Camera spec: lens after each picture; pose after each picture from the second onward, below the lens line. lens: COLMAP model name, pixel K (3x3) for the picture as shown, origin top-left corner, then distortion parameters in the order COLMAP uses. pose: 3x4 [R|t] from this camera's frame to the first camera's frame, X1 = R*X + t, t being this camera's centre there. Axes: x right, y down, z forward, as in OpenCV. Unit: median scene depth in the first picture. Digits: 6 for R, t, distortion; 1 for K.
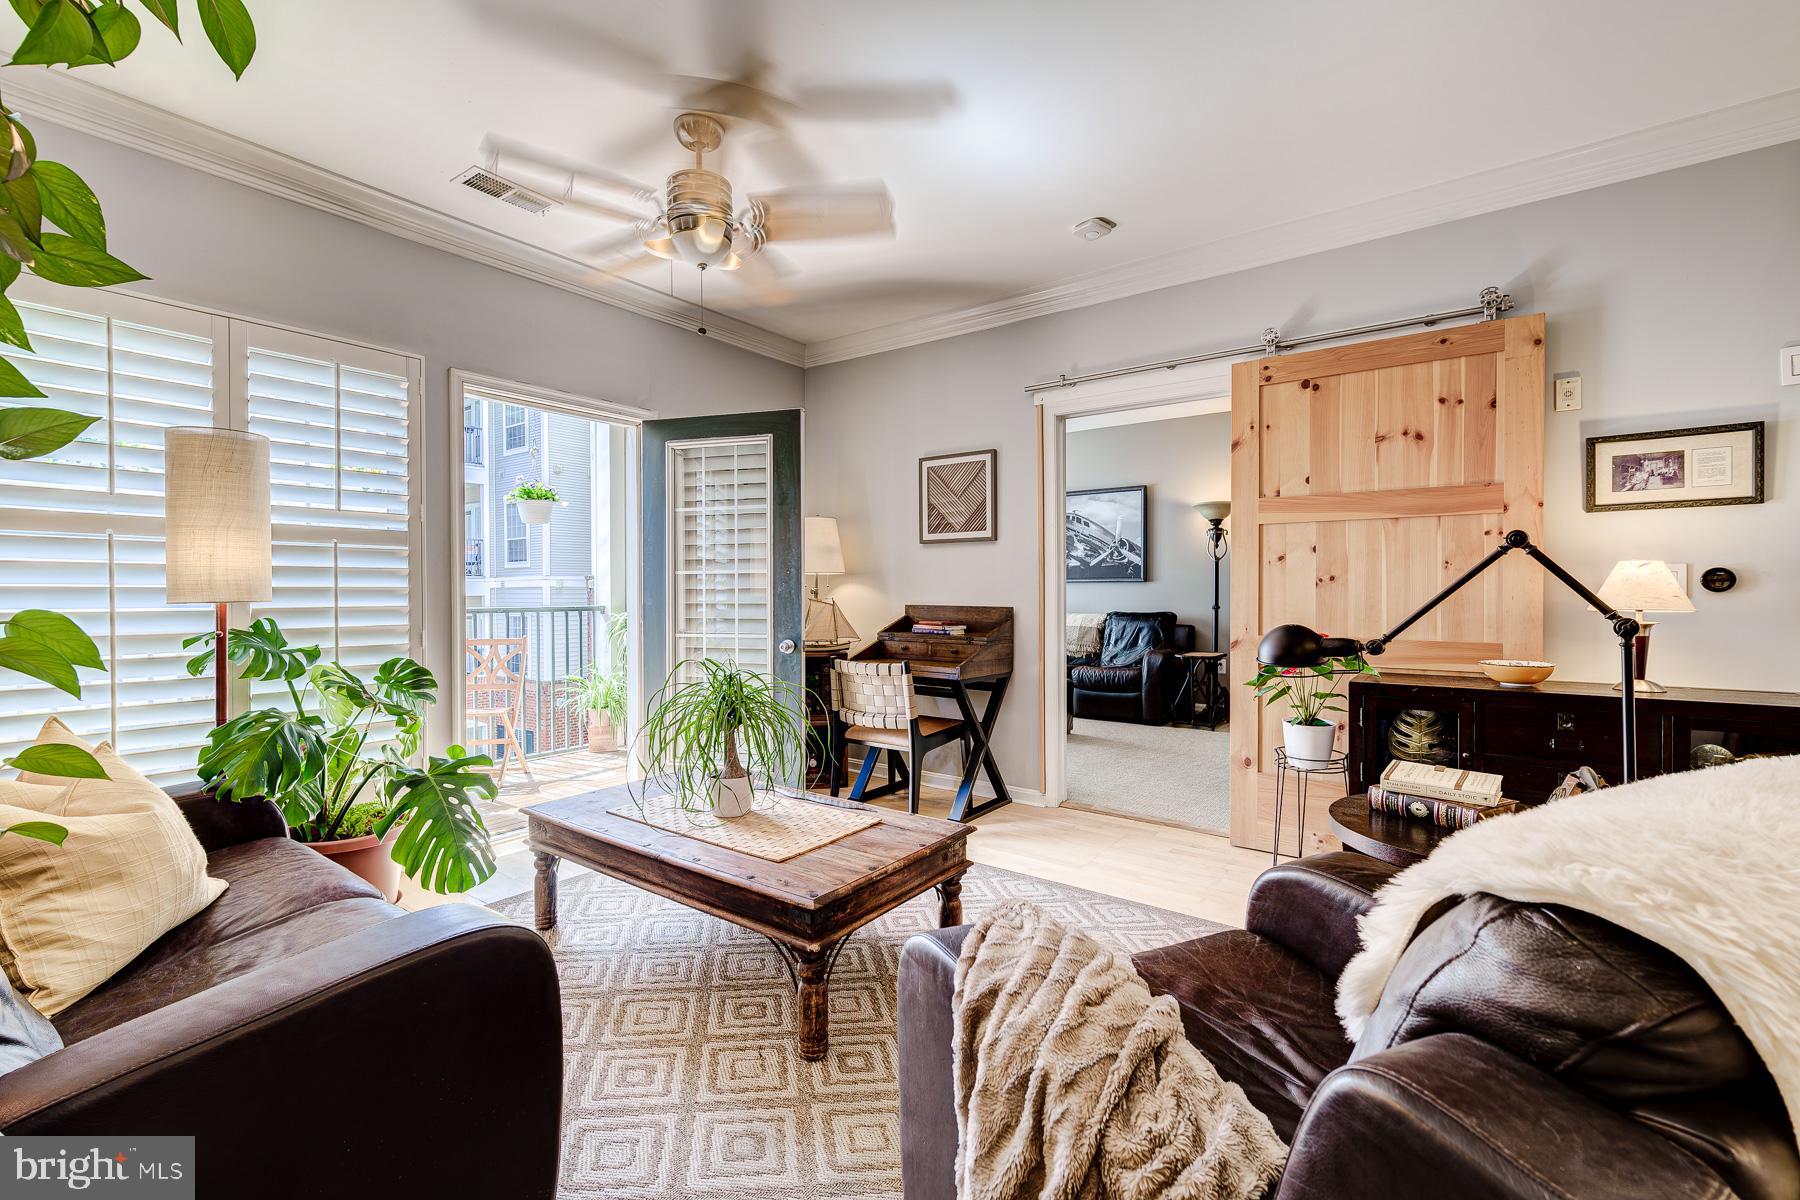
lens RADIAL K [[783.3, 0, 894.0], [0, 783.3, 597.5], [0, 0, 1]] dist [0.005409, 0.000085]
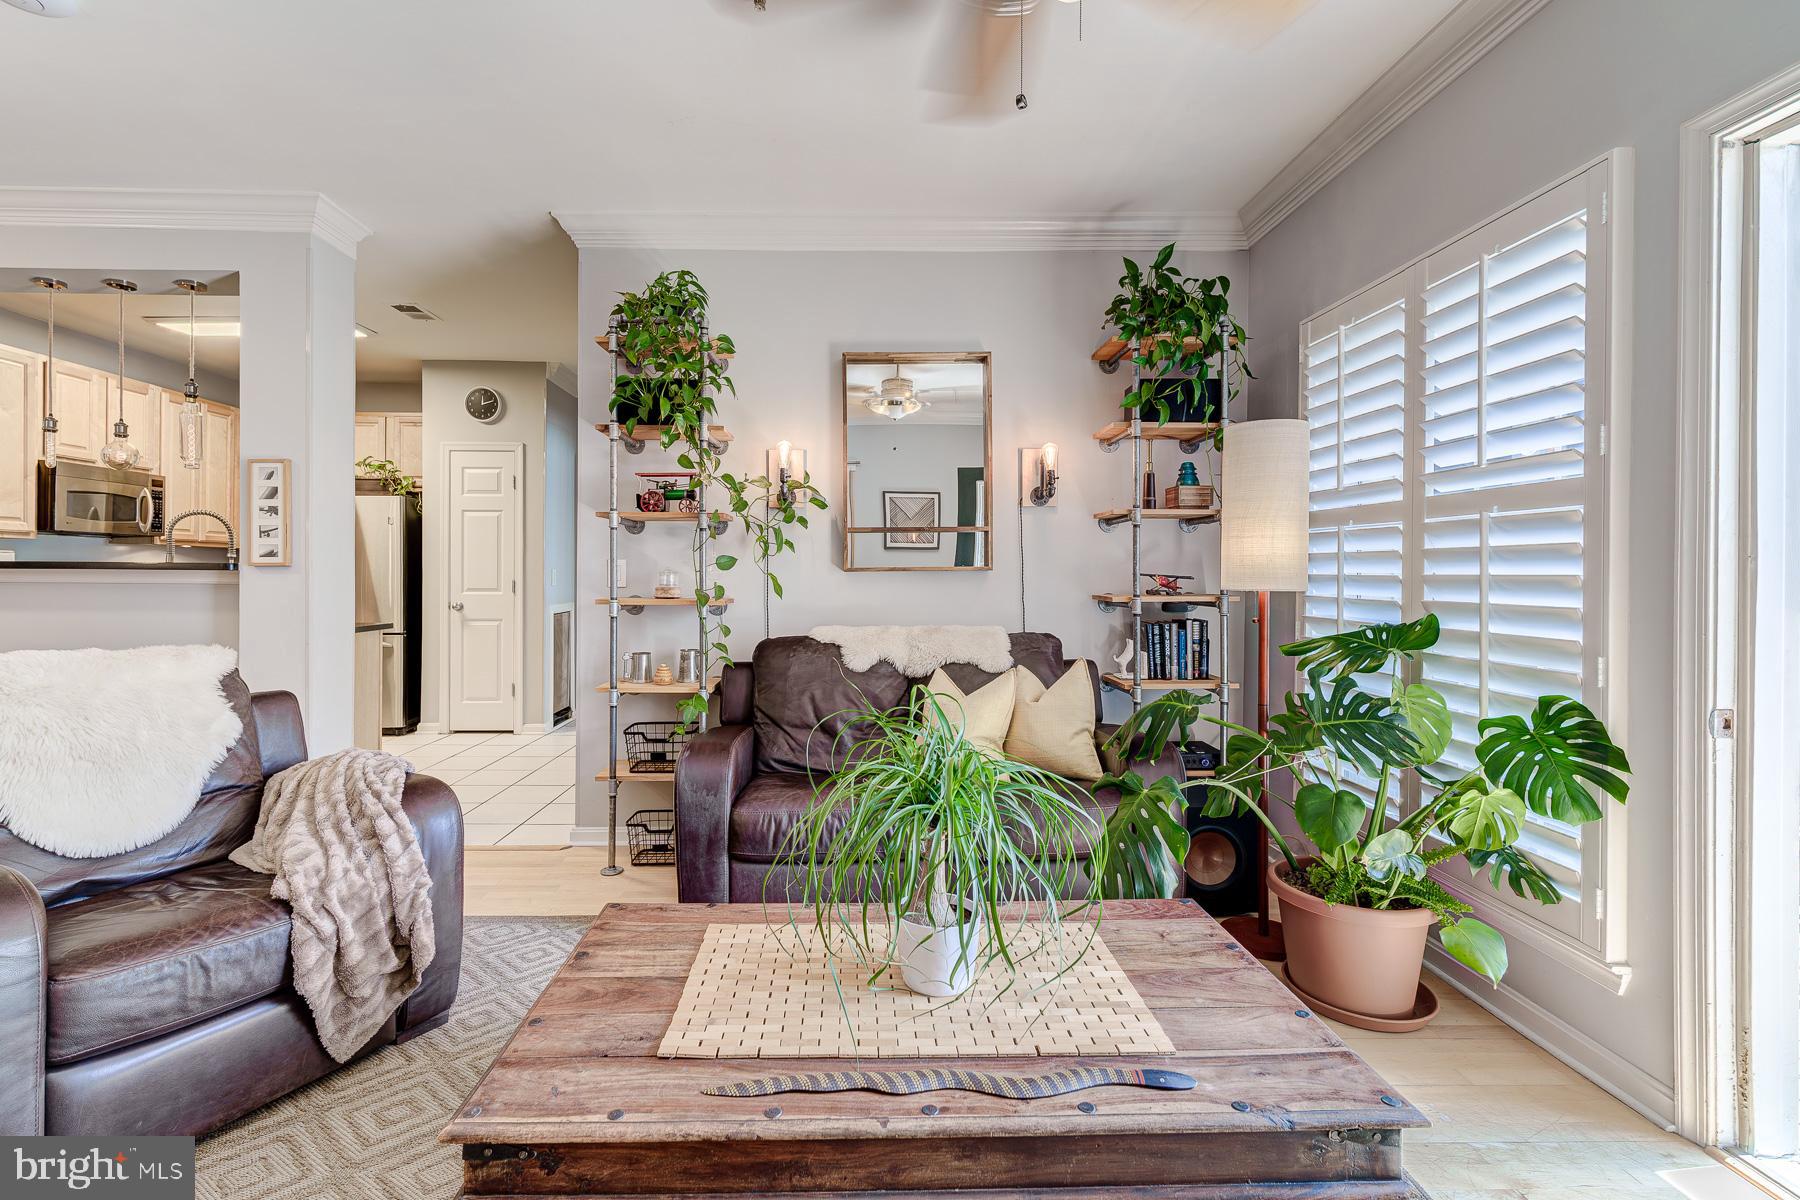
lens RADIAL K [[783.3, 0, 852.8], [0, 783.3, 578.3], [0, 0, 1]] dist [0.005409, 0.000085]
pose [[-0.795452, 0.004693, -0.605998, 0.150579], [-0.006658, 0.999842, 0.016482, -0.017801], [0.605979, 0.017146, -0.795296, 1.192532]]
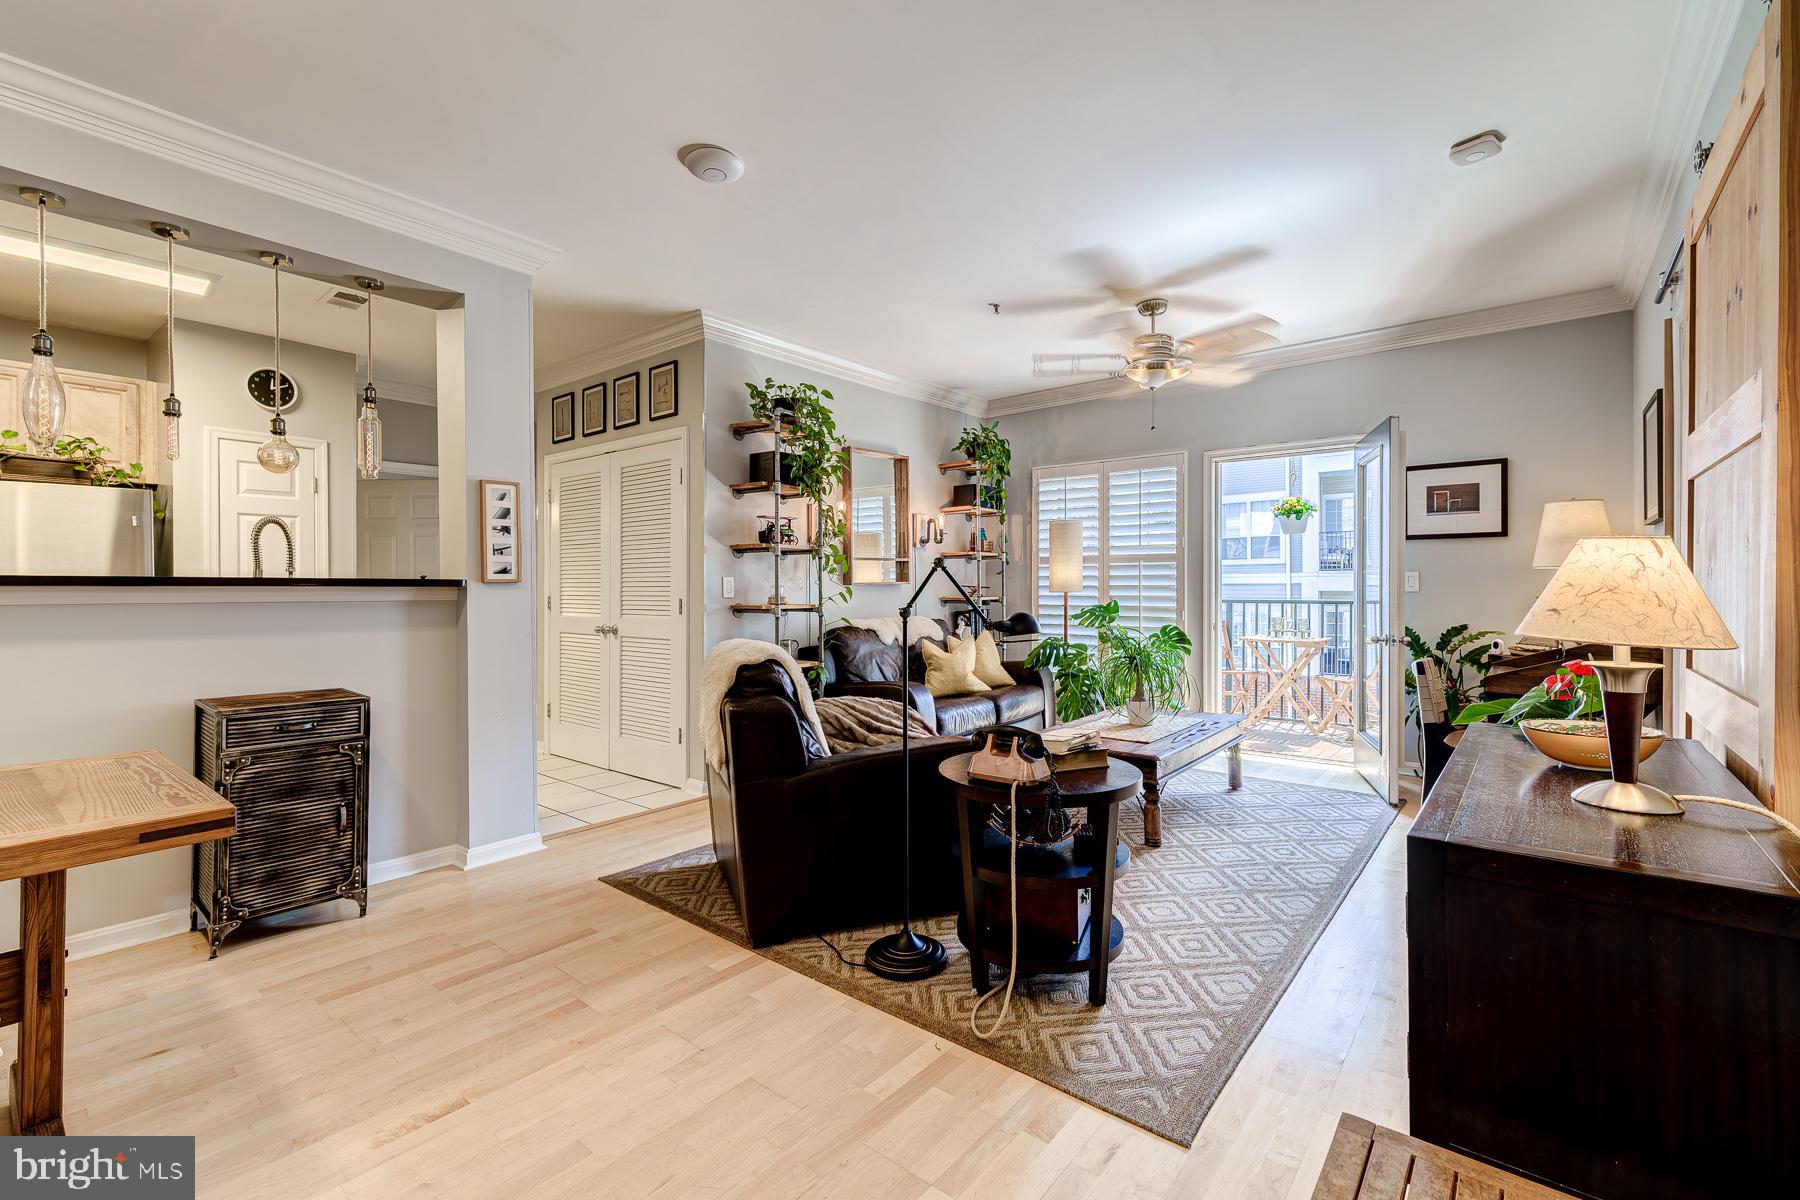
lens RADIAL K [[783.3, 0, 894.6], [0, 783.3, 585.9], [0, 0, 1]] dist [0.005409, 0.000085]
pose [[-0.057933, 0.003391, -0.998315, 1.225386], [-0.005673, 0.999977, 0.003726, -0.014538], [0.998304, 0.005879, -0.057912, 0.485939]]
